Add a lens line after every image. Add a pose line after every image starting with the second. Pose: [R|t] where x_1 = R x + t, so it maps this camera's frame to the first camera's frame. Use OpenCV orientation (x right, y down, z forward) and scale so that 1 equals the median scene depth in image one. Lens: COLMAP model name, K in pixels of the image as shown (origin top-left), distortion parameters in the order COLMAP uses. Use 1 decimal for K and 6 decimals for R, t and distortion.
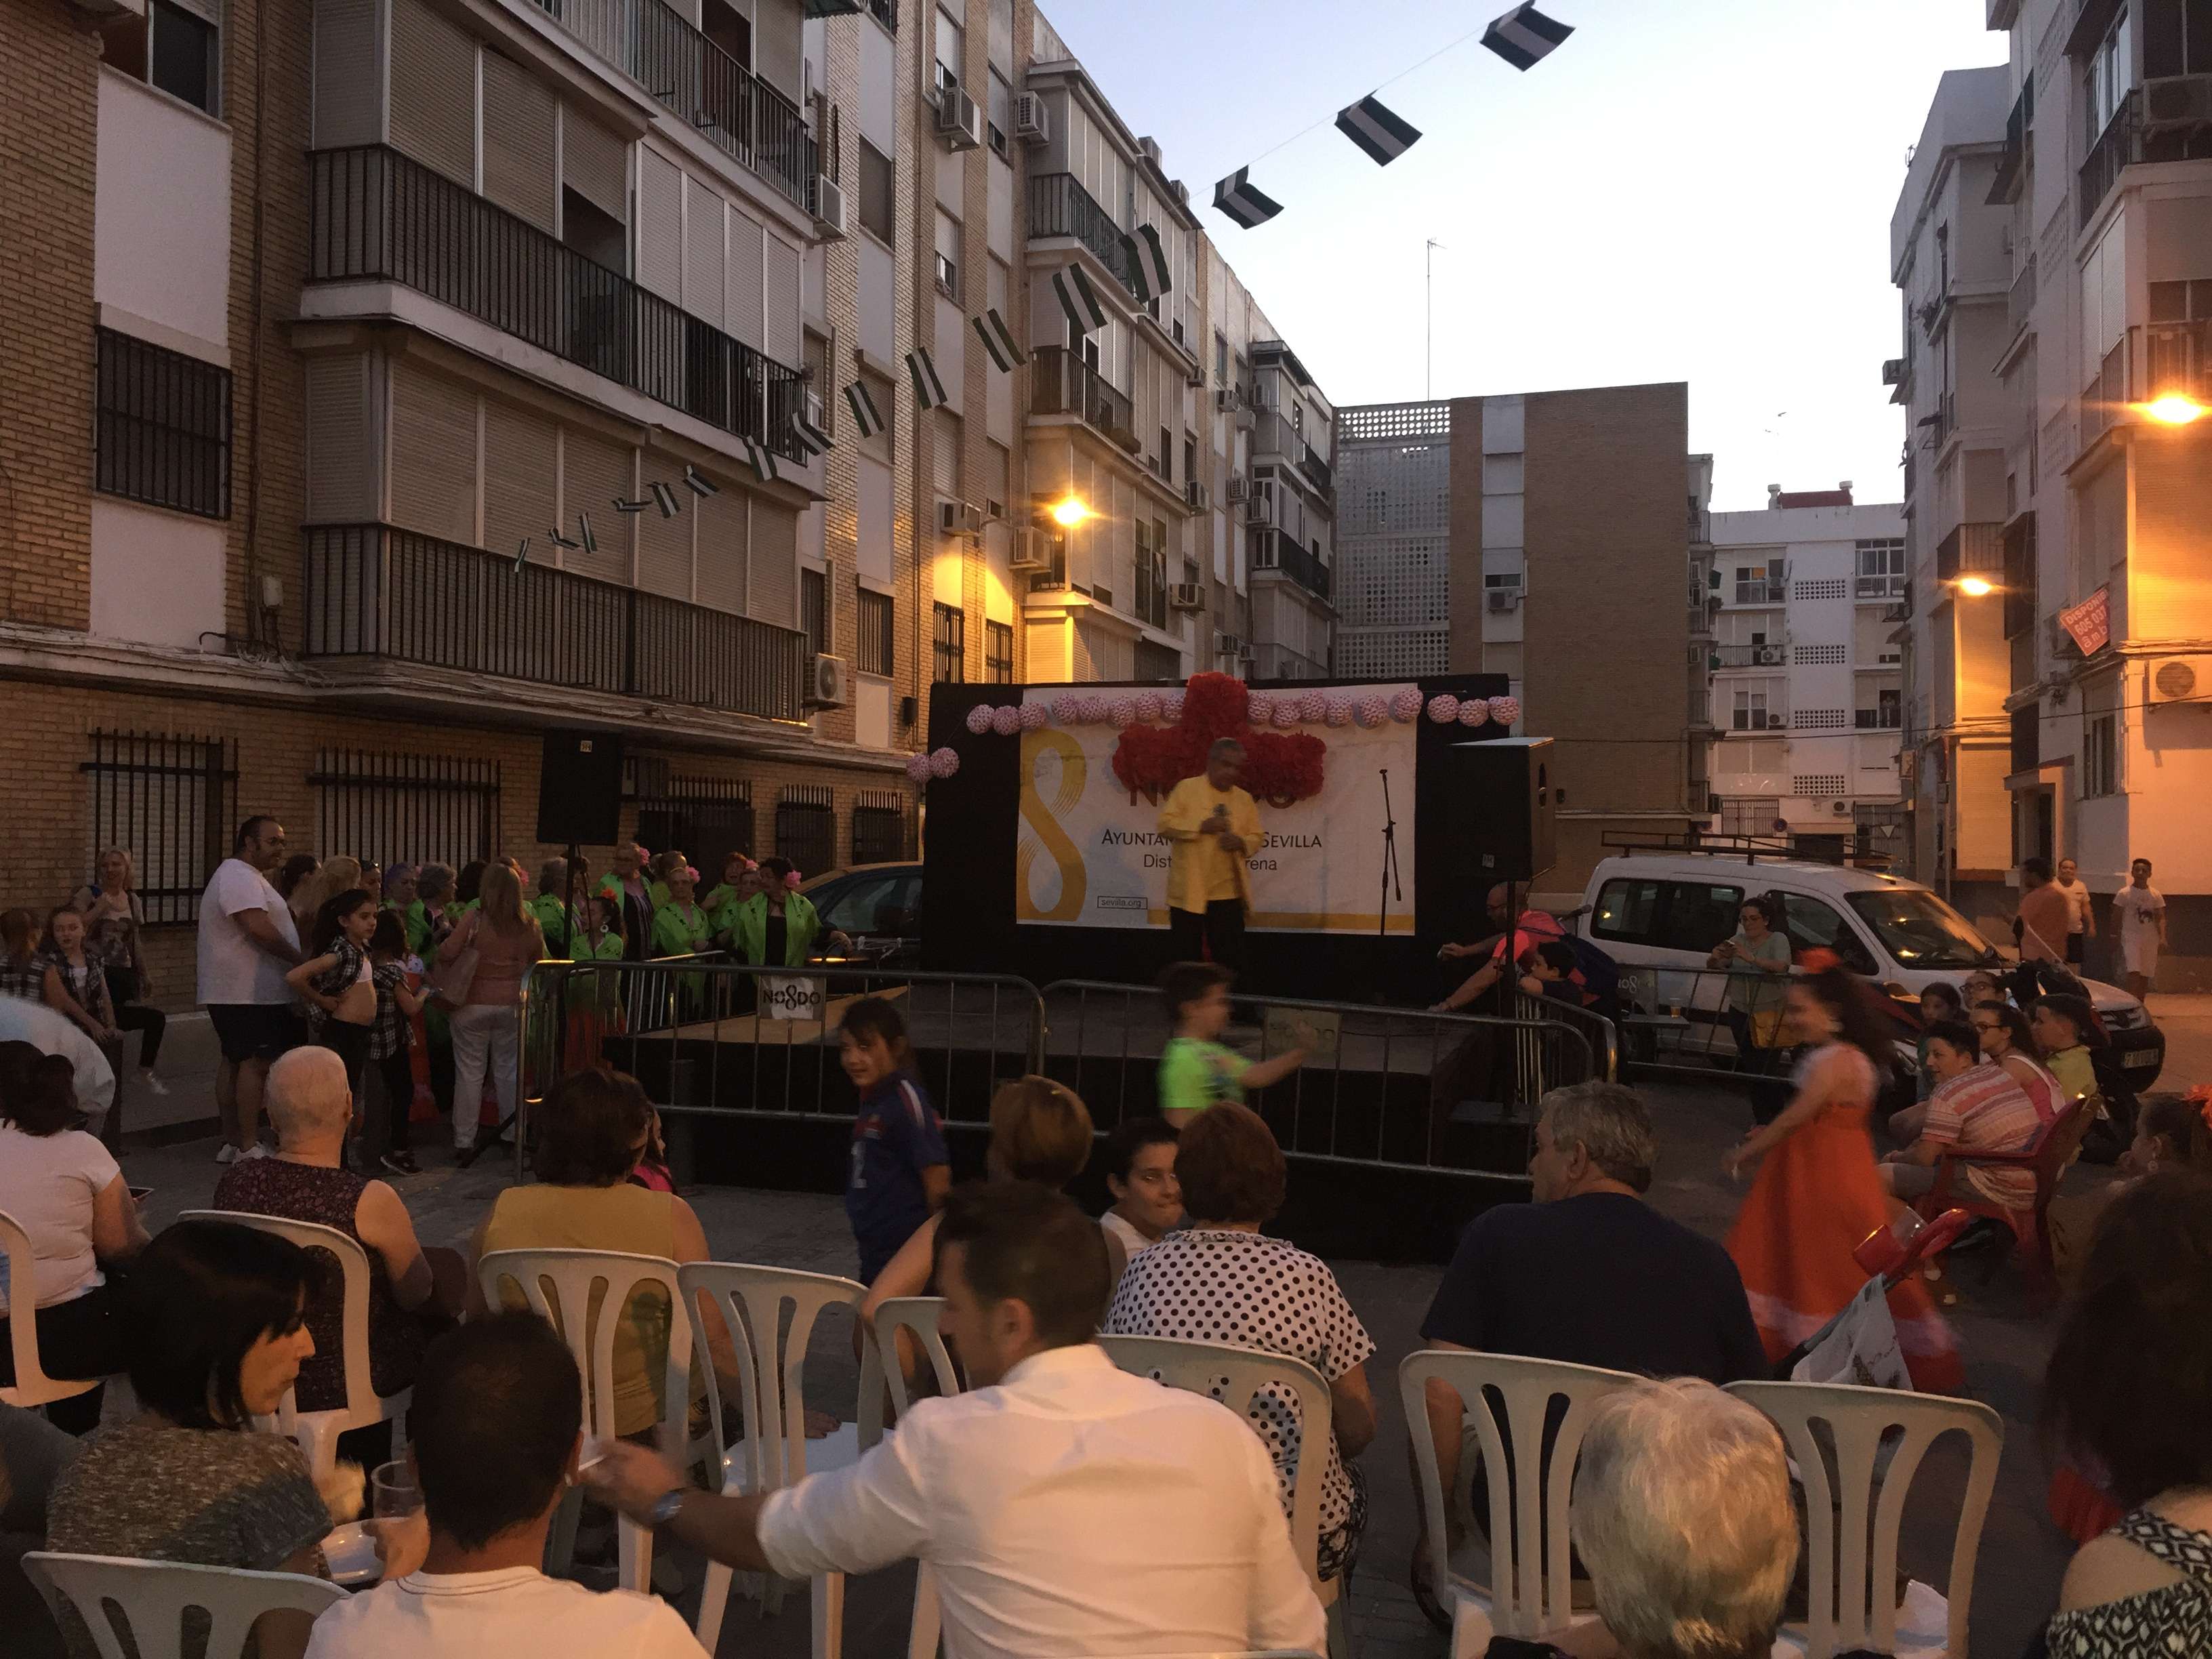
lens RADIAL K [[1845.0, 0, 1106.0], [0, 1845.0, 829.5], [0, 0, 1]] dist [0.082985, -0.099594]
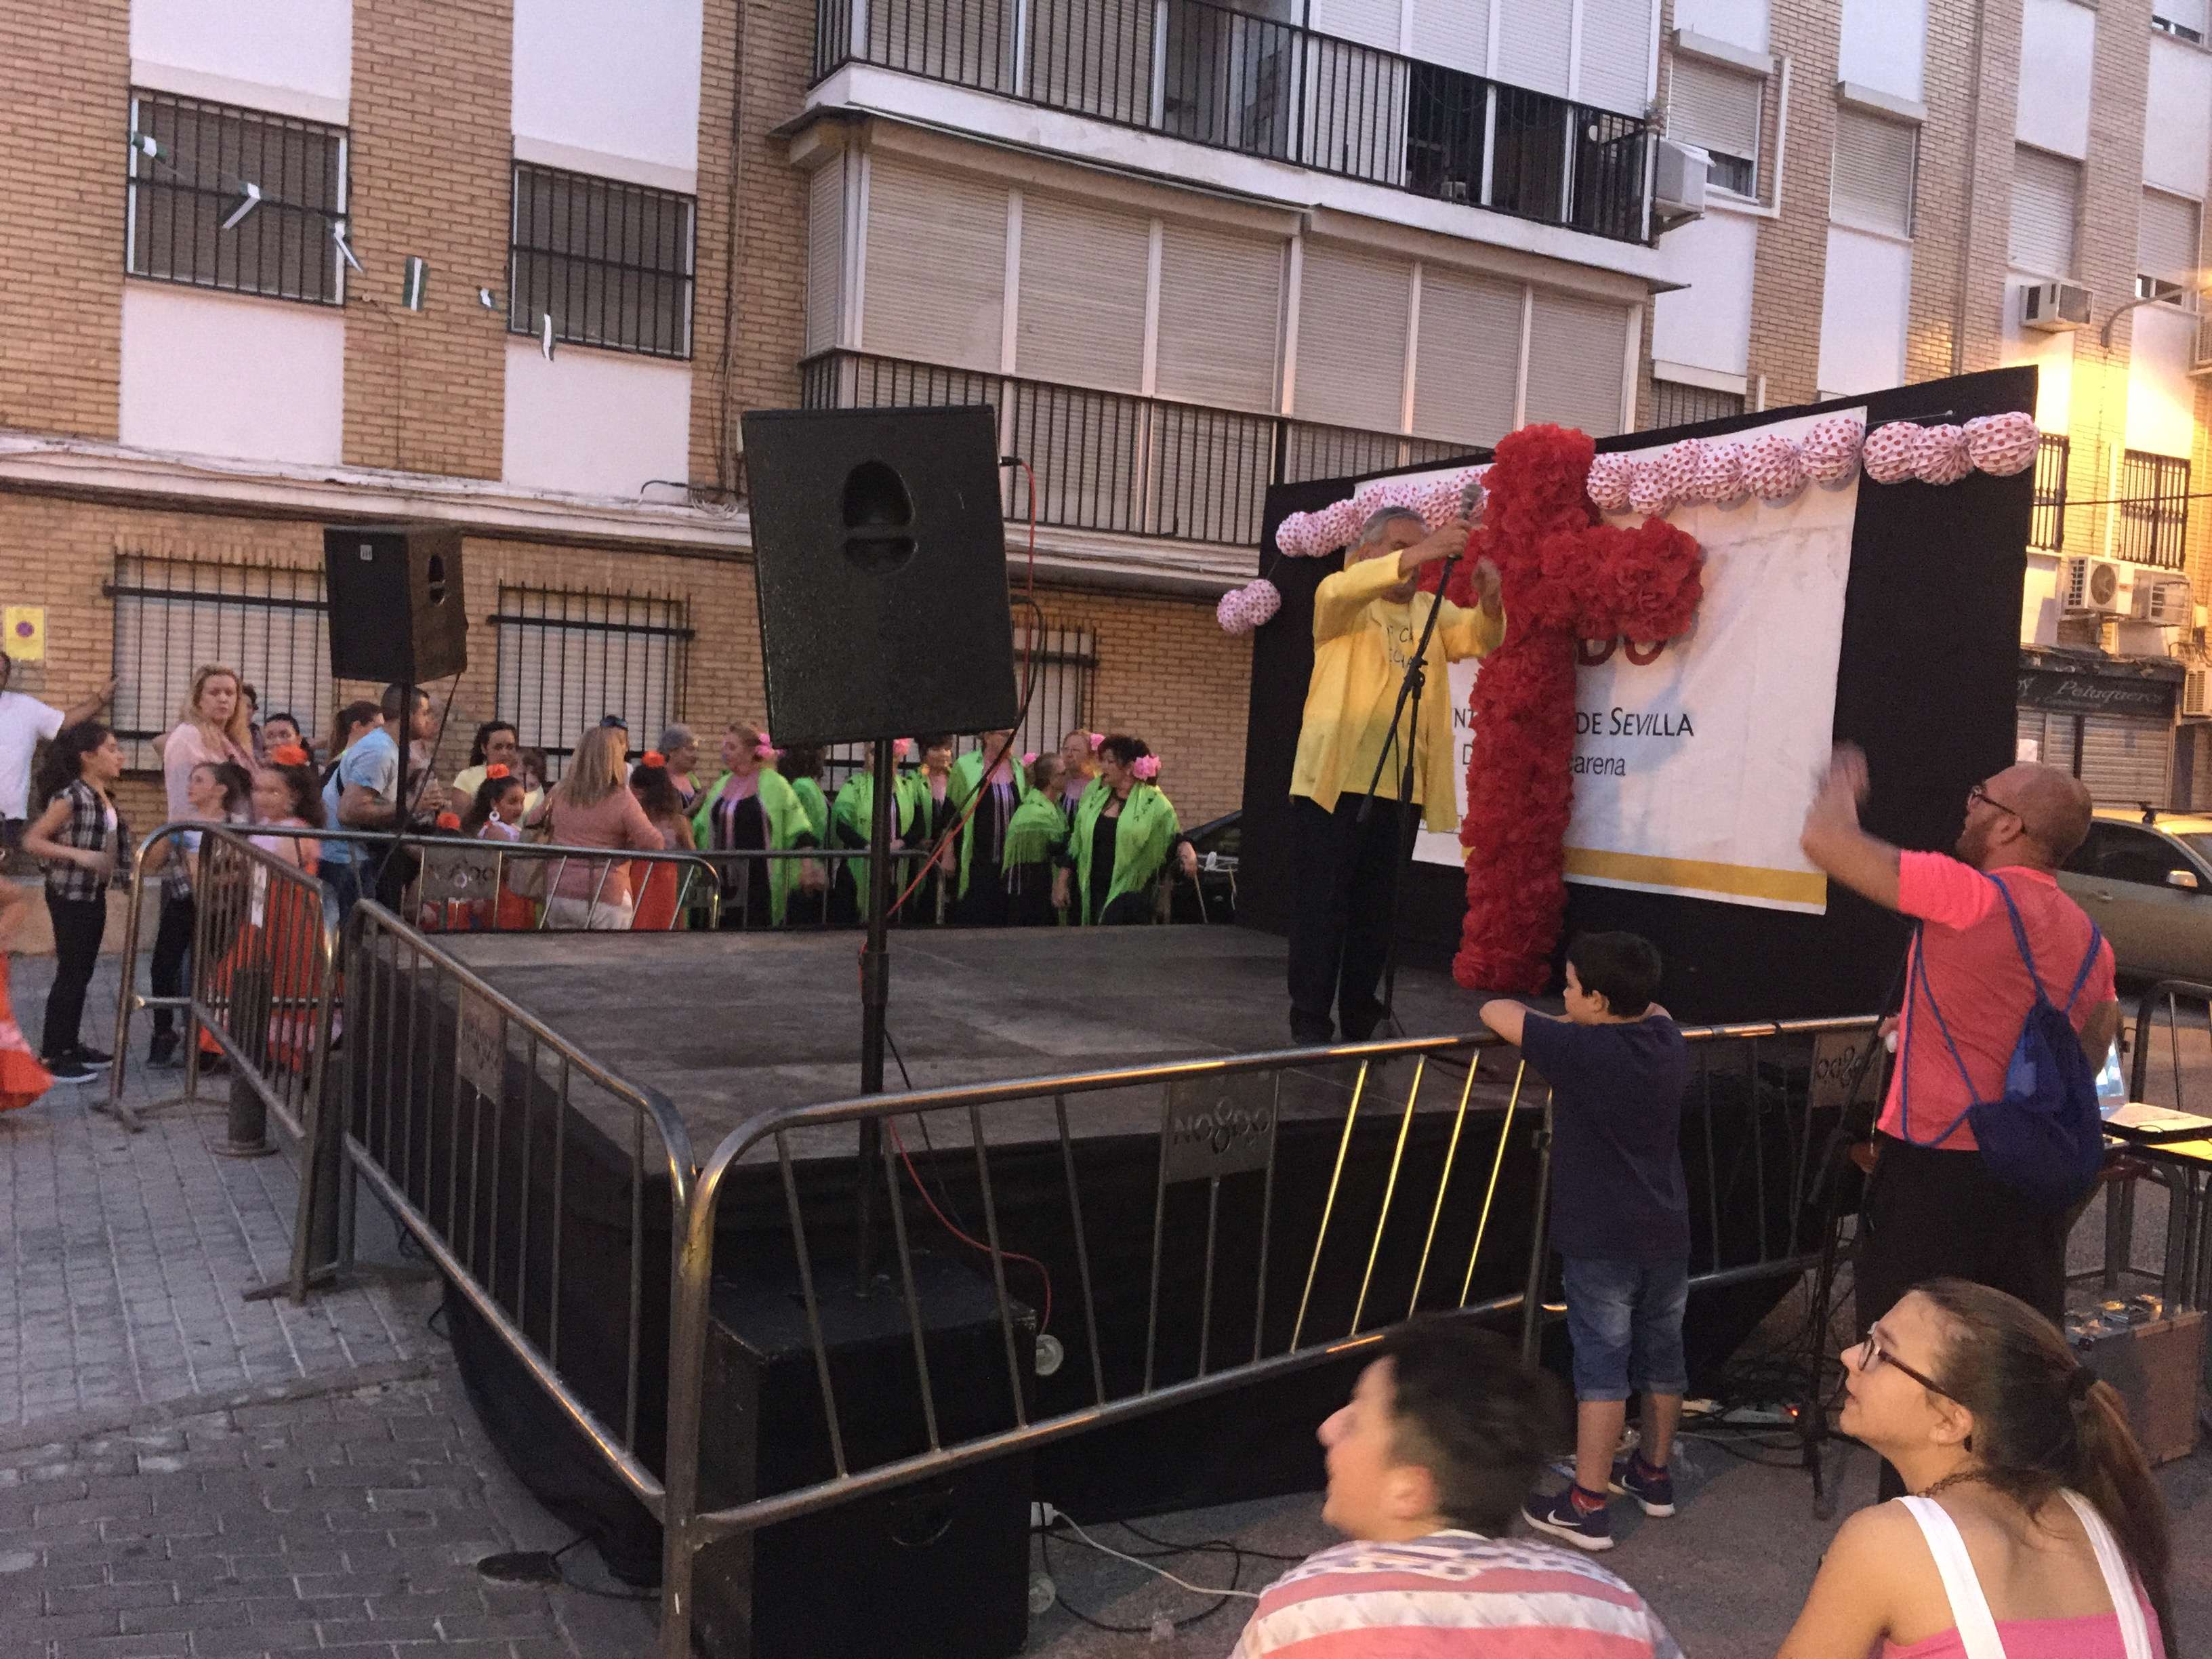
lens RADIAL K [[1896.0, 0, 1106.0], [0, 1896.0, 829.5], [0, 0, 1]] dist [0.079568, -0.107697]
pose [[0.727586, 0.059597, -0.683423, 0.191036], [-0.034532, 0.998138, 0.050277, 0.007535], [0.685147, -0.012981, 0.728290, 0.245254]]
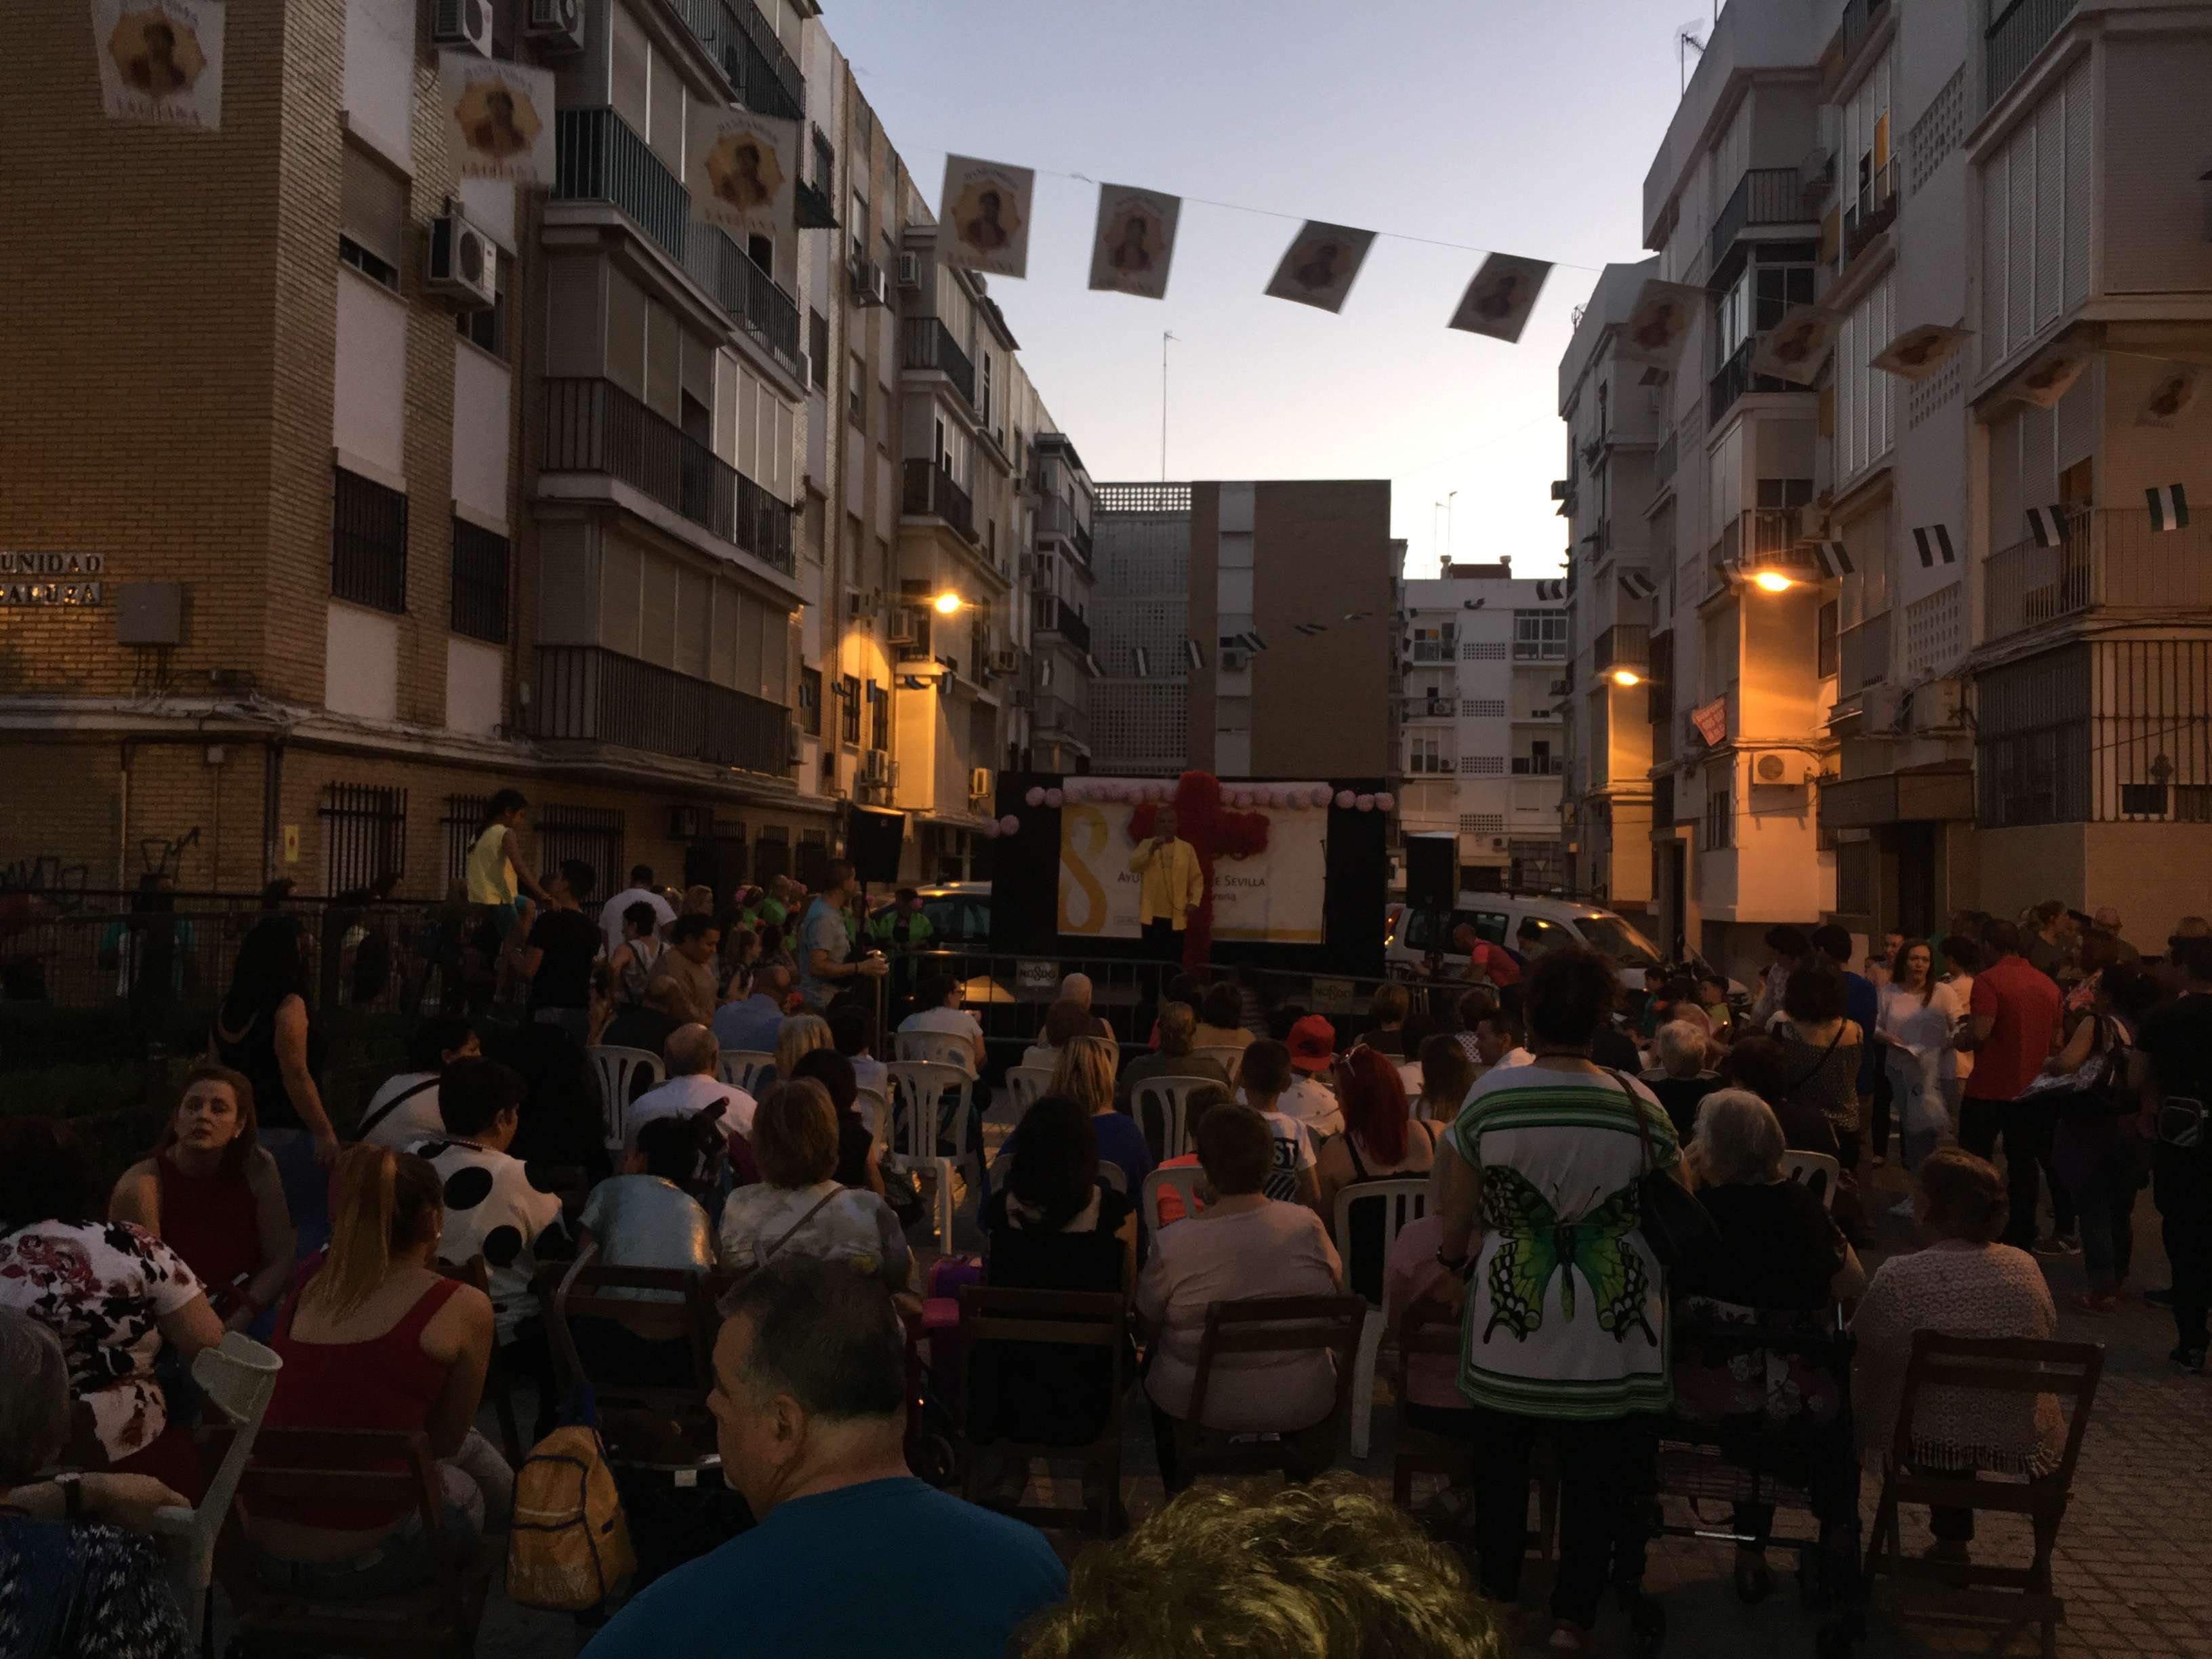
lens RADIAL K [[1845.0, 0, 1106.0], [0, 1845.0, 829.5], [0, 0, 1]] dist [0.082985, -0.099594]
pose [[0.984314, 0.018213, 0.175481, -0.146489], [-0.016326, 0.999792, -0.012190, -0.008652], [-0.175667, 0.009134, 0.984407, -0.254627]]
